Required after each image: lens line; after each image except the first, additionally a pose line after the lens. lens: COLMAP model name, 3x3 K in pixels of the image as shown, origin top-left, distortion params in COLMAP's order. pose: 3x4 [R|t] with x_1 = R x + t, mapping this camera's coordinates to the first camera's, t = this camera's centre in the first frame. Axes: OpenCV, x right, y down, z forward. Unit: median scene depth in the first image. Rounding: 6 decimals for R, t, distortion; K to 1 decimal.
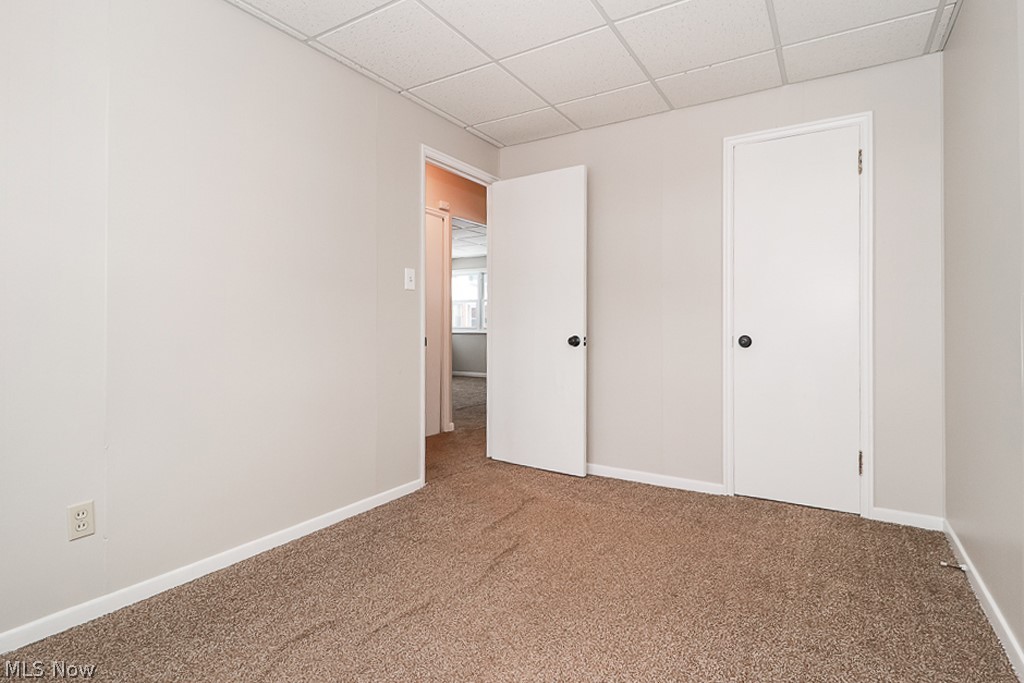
lens RADIAL K [[508.1, 0, 515.7], [0, 508.1, 325.9], [0, 0, 1]] dist [0.000243, -0.000221]
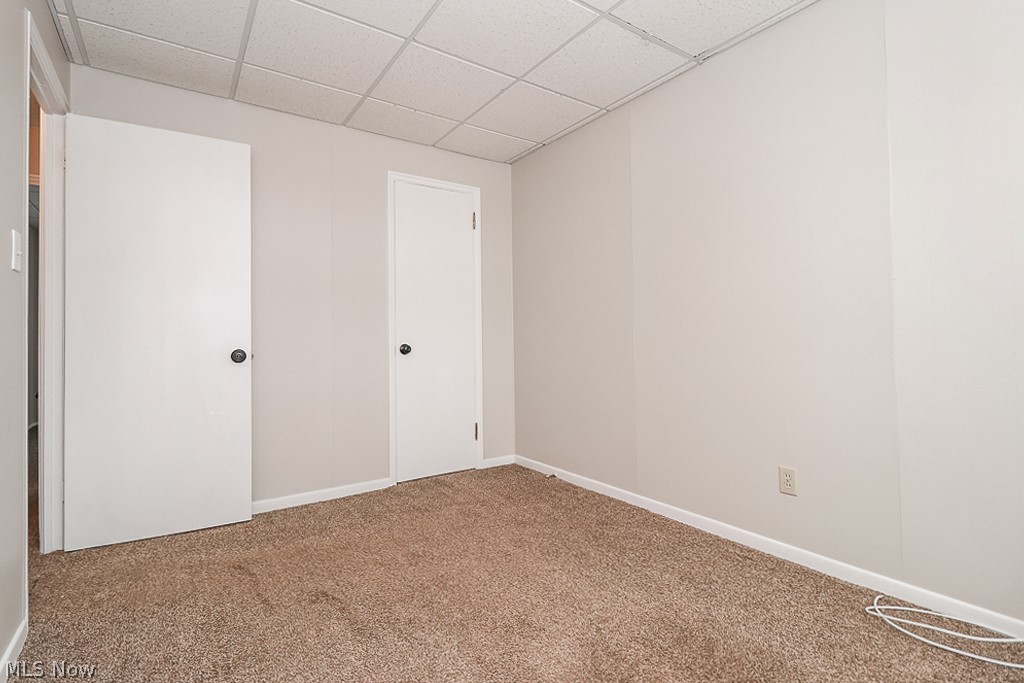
lens RADIAL K [[482.5, 0, 512.8], [0, 482.5, 331.6], [0, 0, 1]] dist [0.000481, -0.000675]
pose [[0.401985, 0.004909, 0.915633, -0.467294], [0.012248, 0.999867, -0.010738, 0.004571], [-0.915564, 0.015531, 0.401872, 0.321627]]
